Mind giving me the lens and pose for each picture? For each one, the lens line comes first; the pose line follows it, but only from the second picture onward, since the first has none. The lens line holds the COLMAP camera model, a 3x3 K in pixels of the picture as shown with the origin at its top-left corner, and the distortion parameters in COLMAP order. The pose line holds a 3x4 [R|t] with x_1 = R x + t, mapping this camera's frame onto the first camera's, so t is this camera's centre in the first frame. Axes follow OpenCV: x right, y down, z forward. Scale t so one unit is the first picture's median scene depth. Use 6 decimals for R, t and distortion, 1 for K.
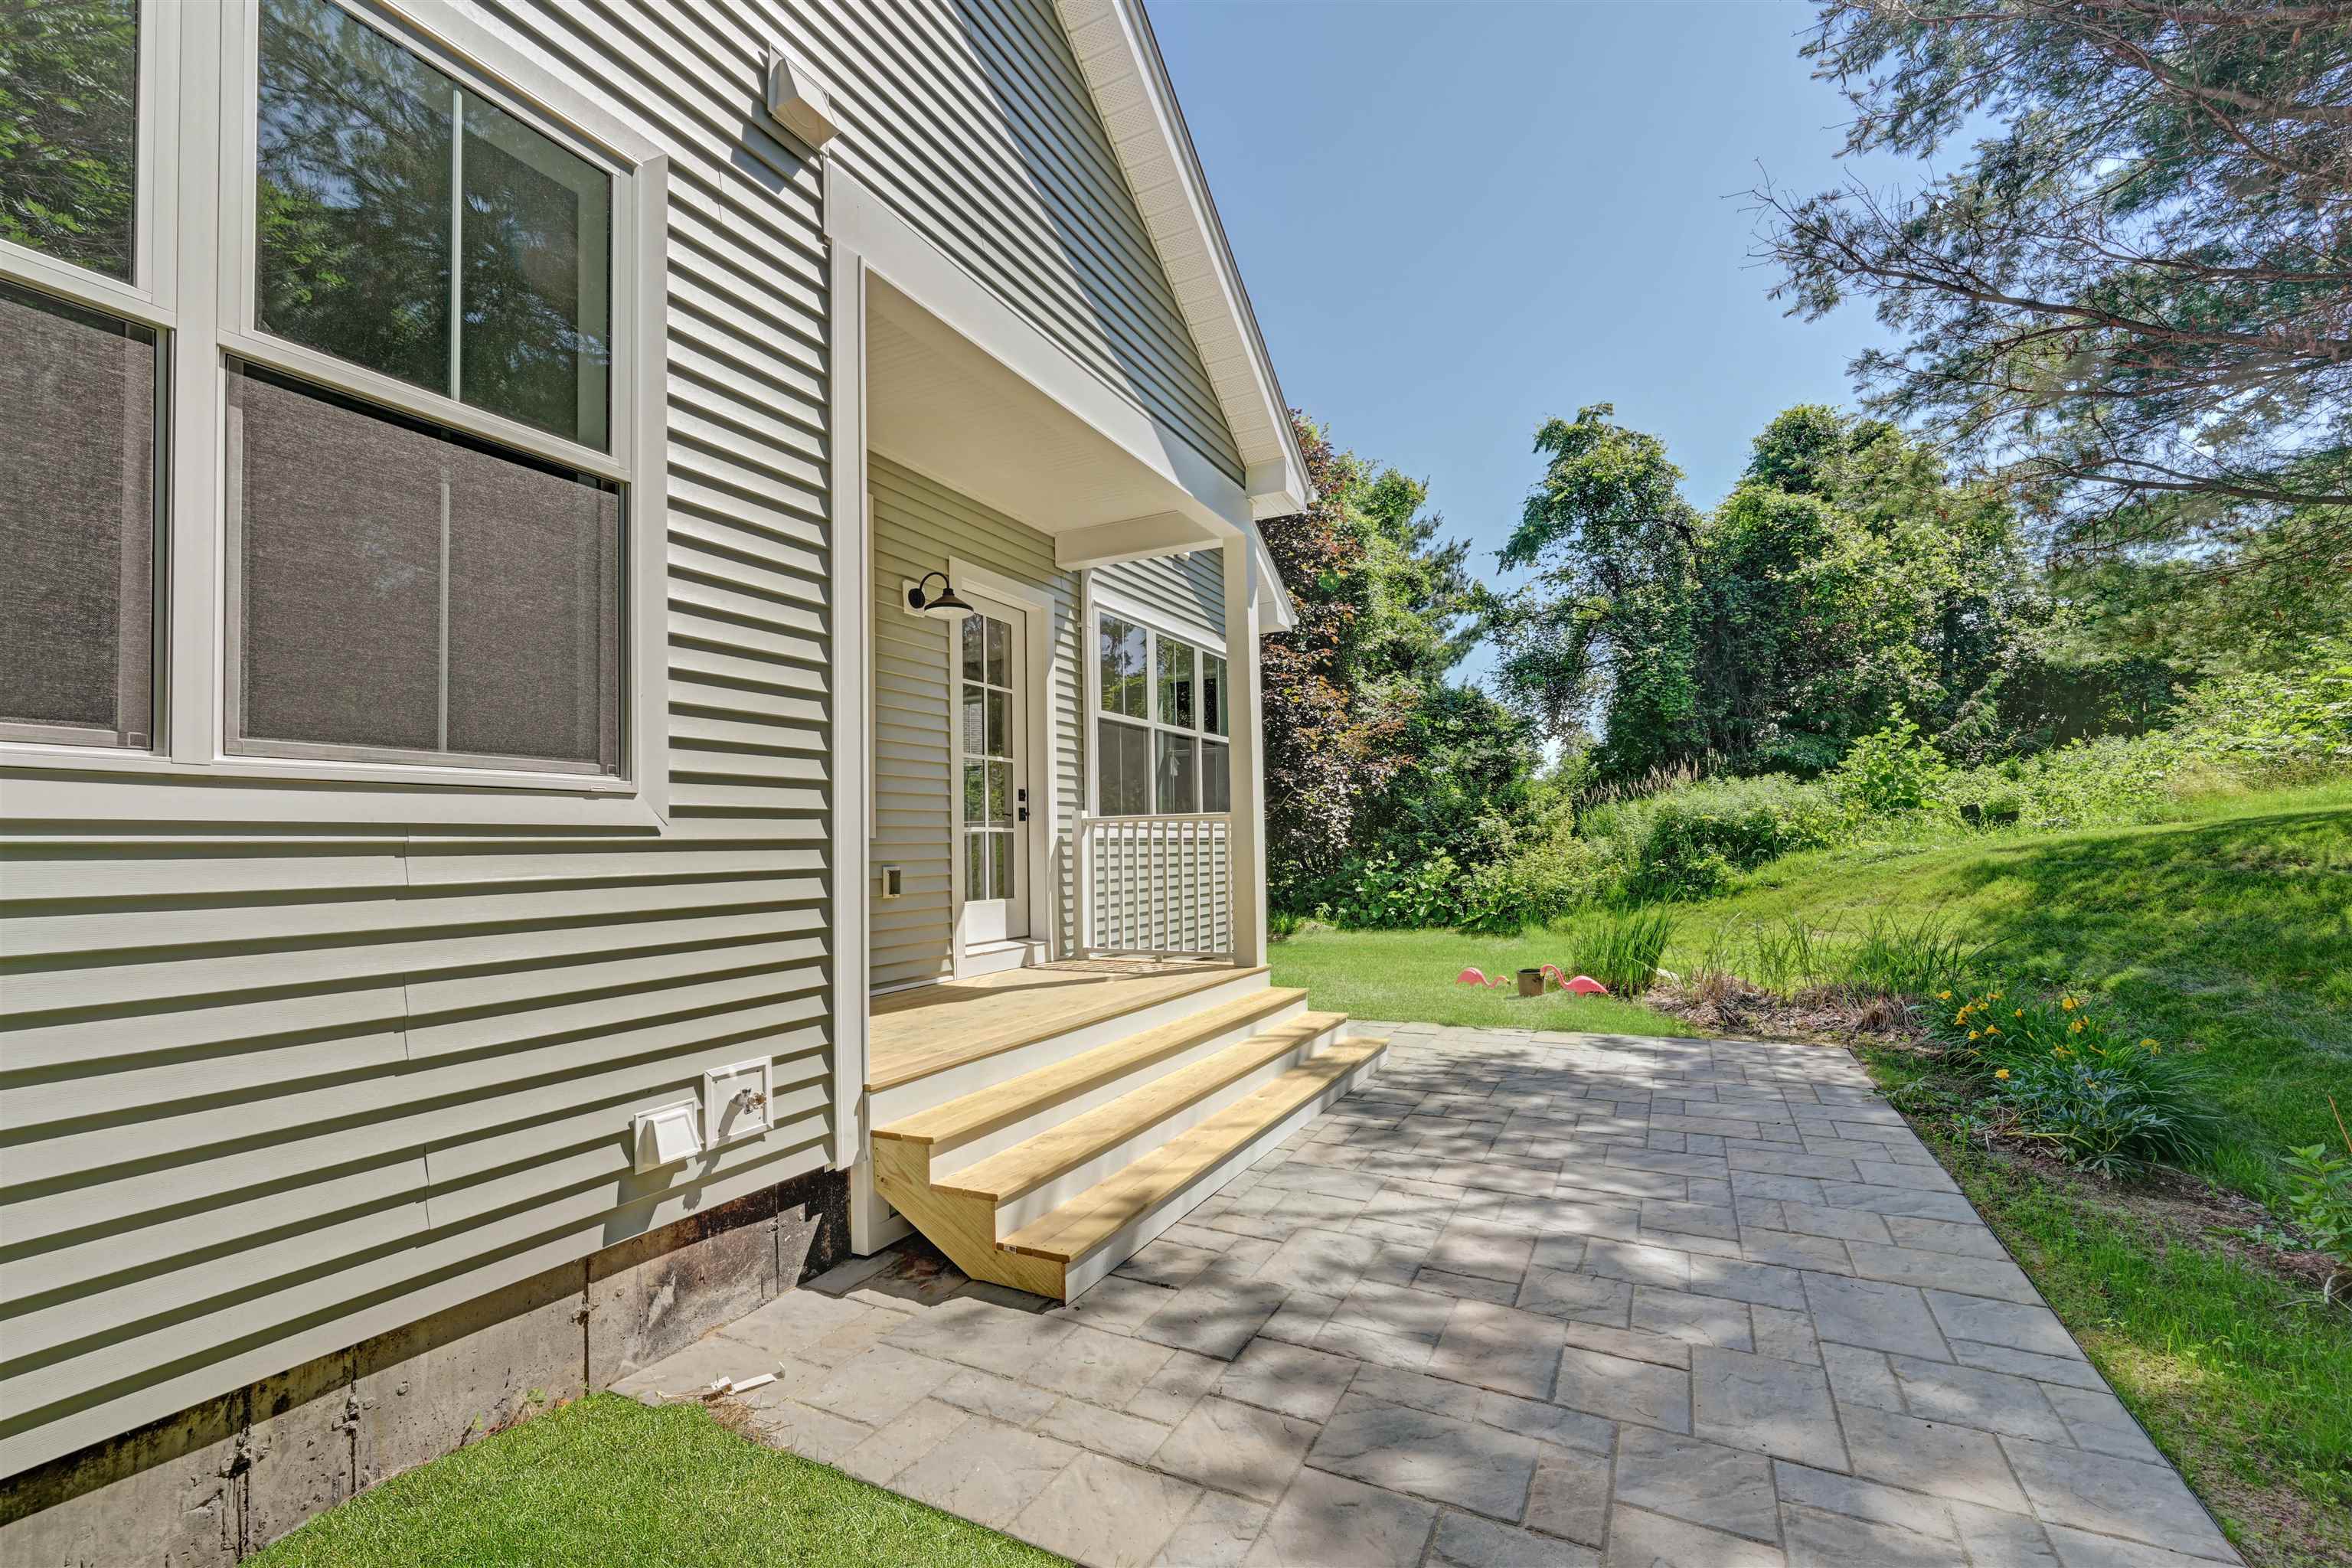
lens RADIAL K [[943.1, 0, 1170.5], [0, 943.1, 819.7], [0, 0, 1]] dist [-0.003218, 0.000075]
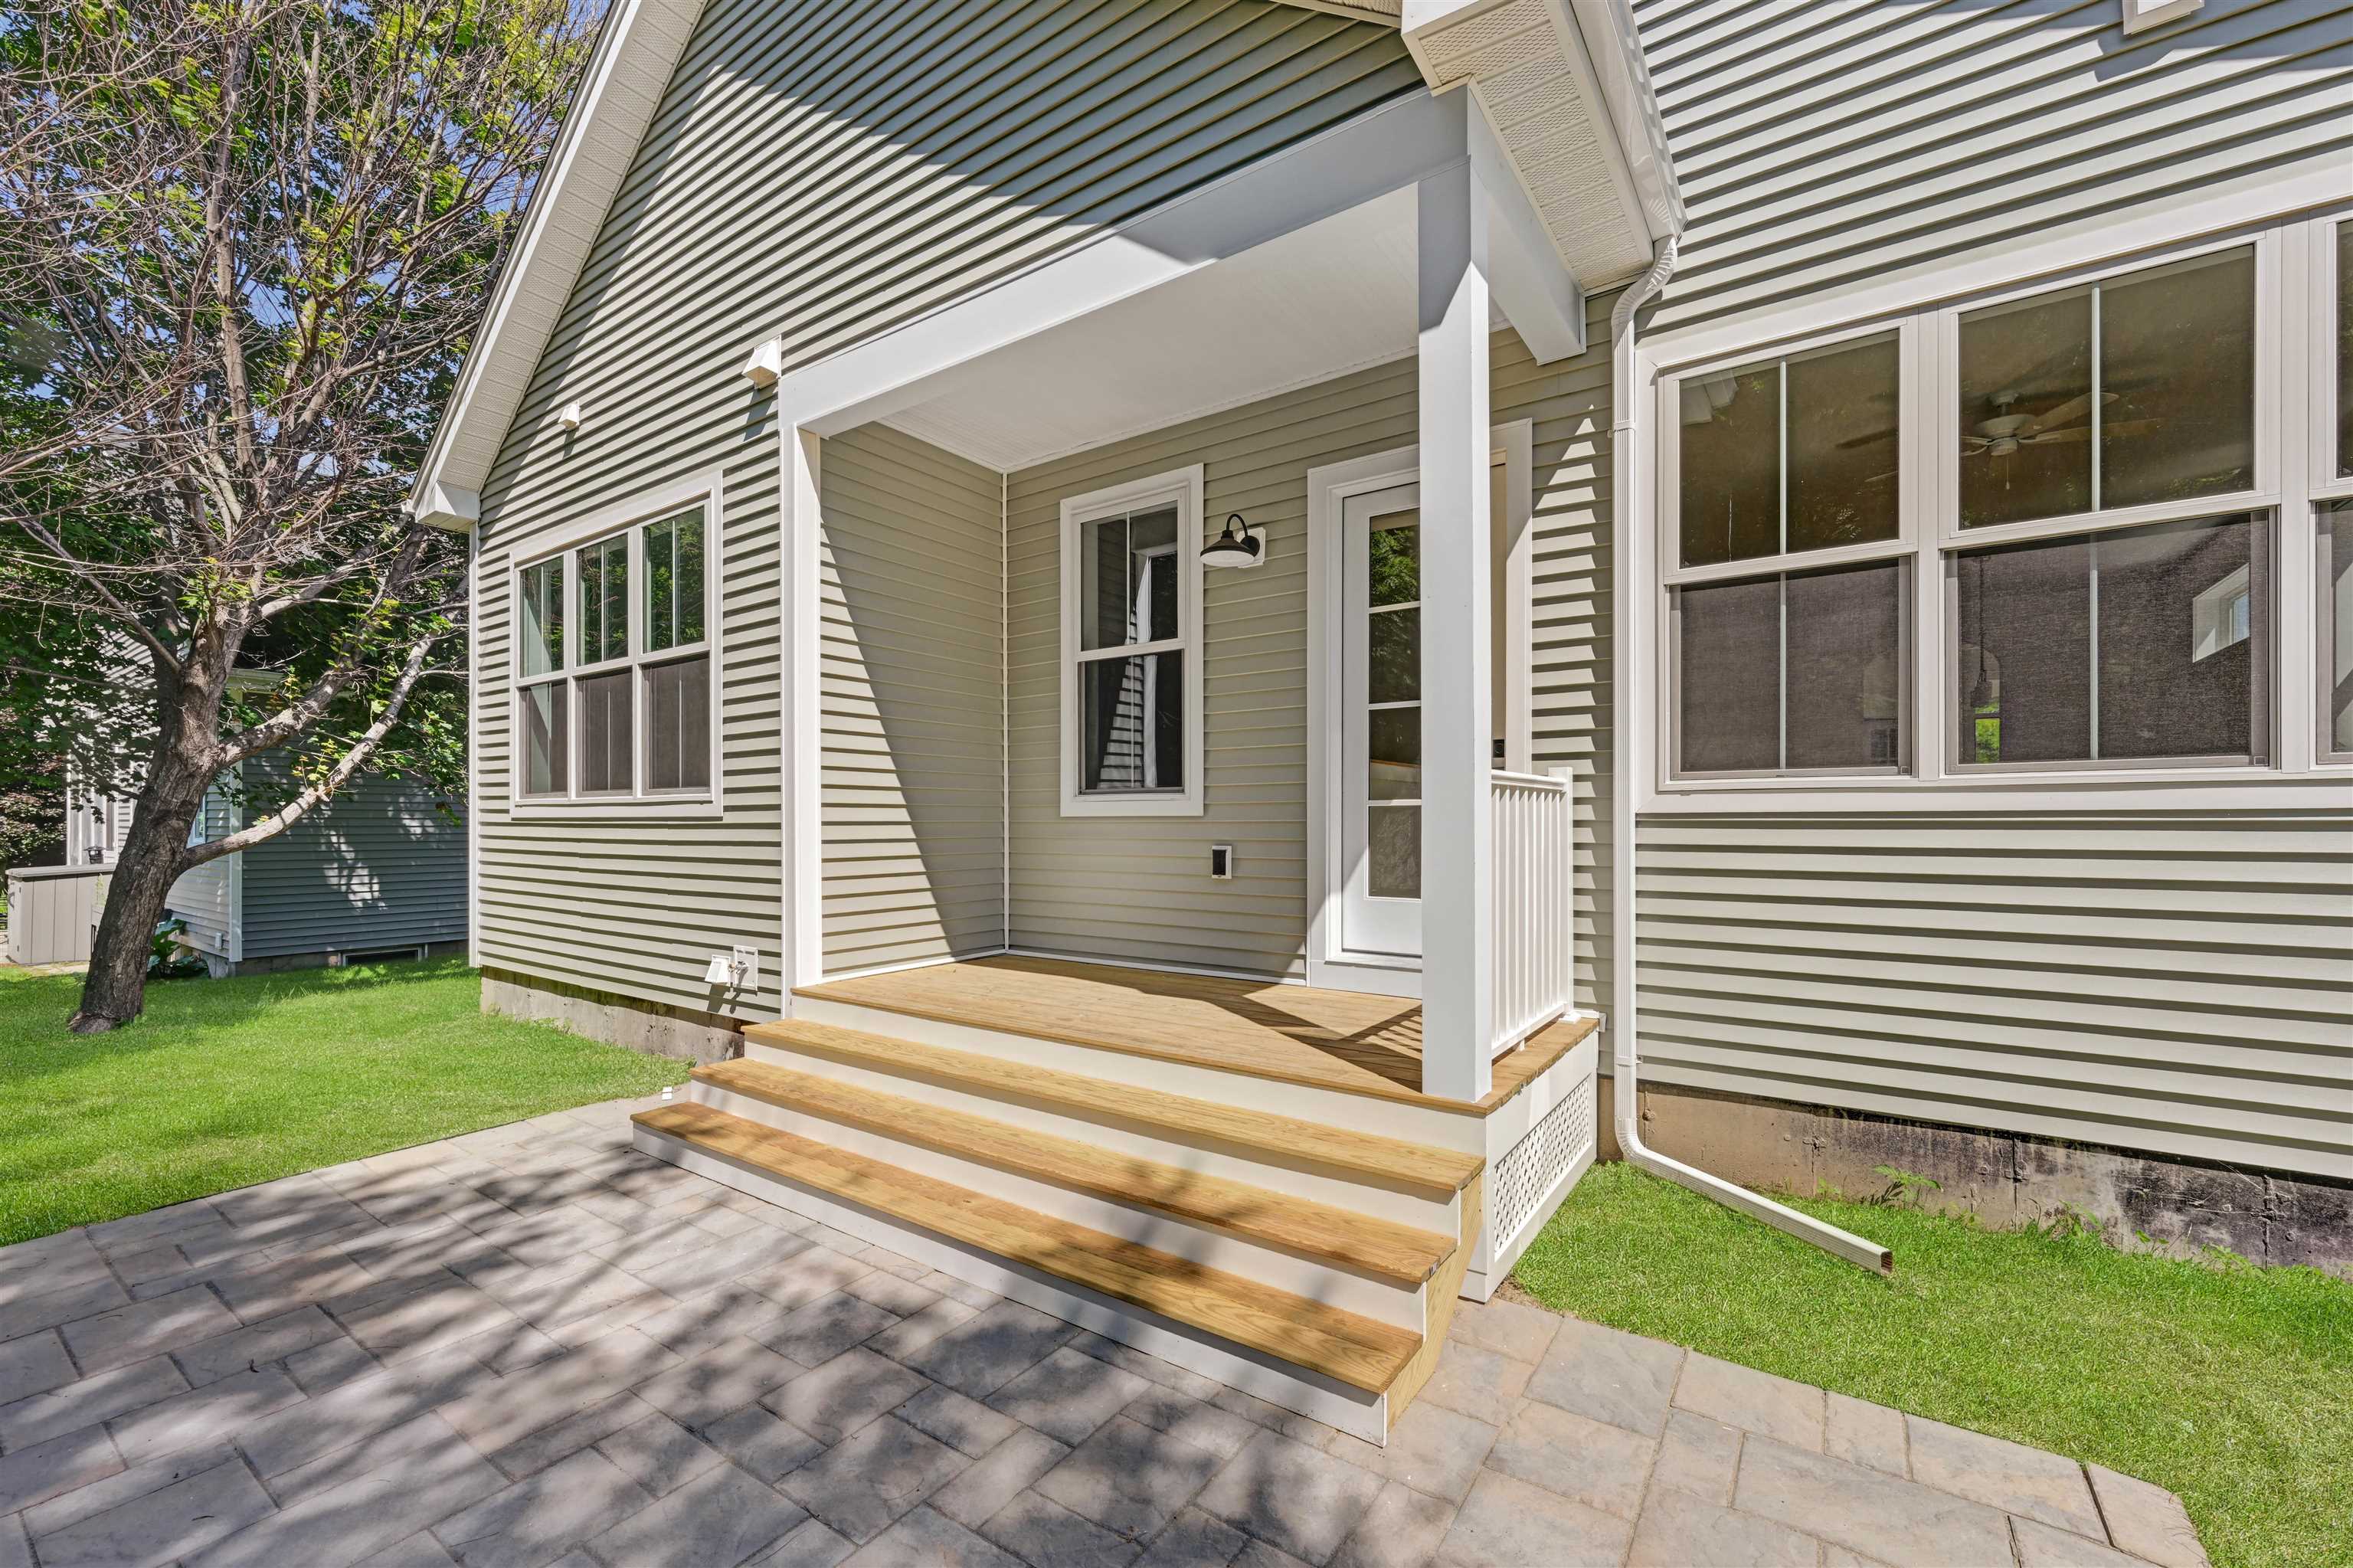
lens RADIAL K [[943.5, 0, 1171.0], [0, 943.5, 819.7], [0, 0, 1]] dist [-0.003218, 0.000075]
pose [[-0.108468, 0.018111, -0.993935, 0.999139], [0.033223, 0.999342, 0.014584, 0.012224], [0.993545, -0.031440, -0.108999, 1.611884]]
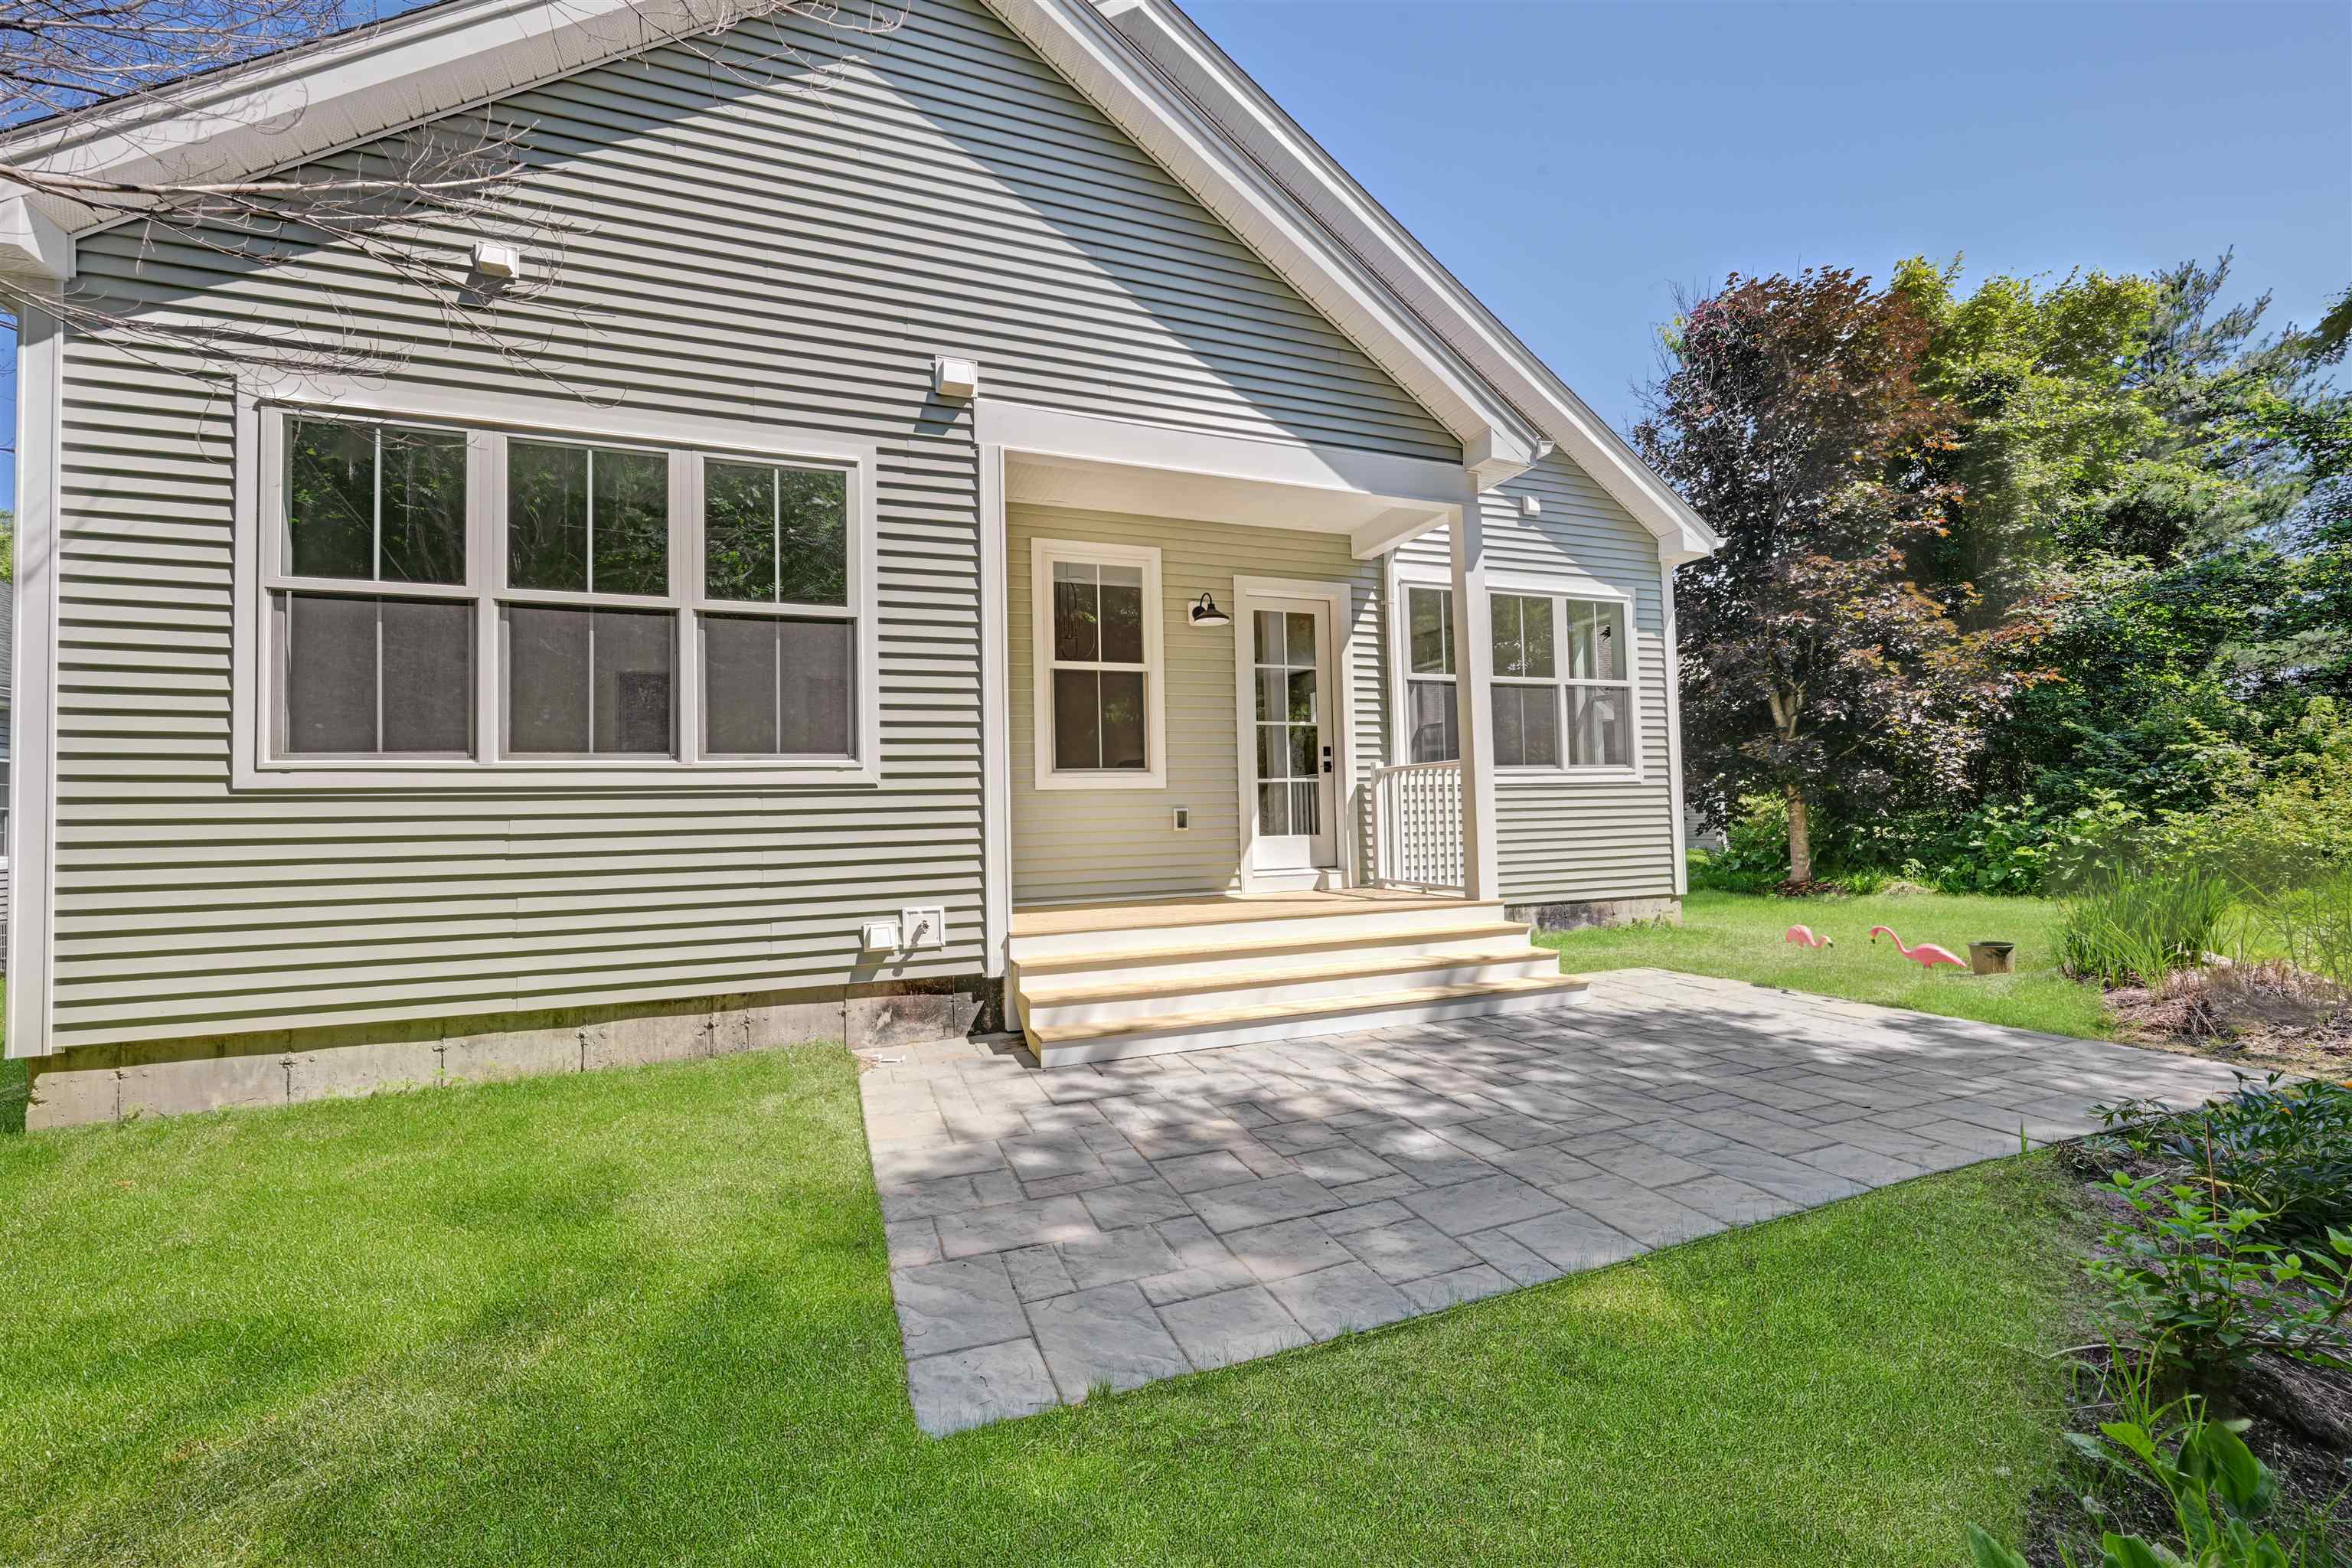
lens RADIAL K [[898.7, 0, 1176.0], [0, 898.7, 778.9], [0, 0, 1]] dist [-0.001558, -0.000456]
pose [[0.746825, -0.023897, -0.664591, 0.905429], [0.028352, 0.999590, -0.004082, 0.017417], [0.664416, -0.015794, 0.747196, -0.010155]]
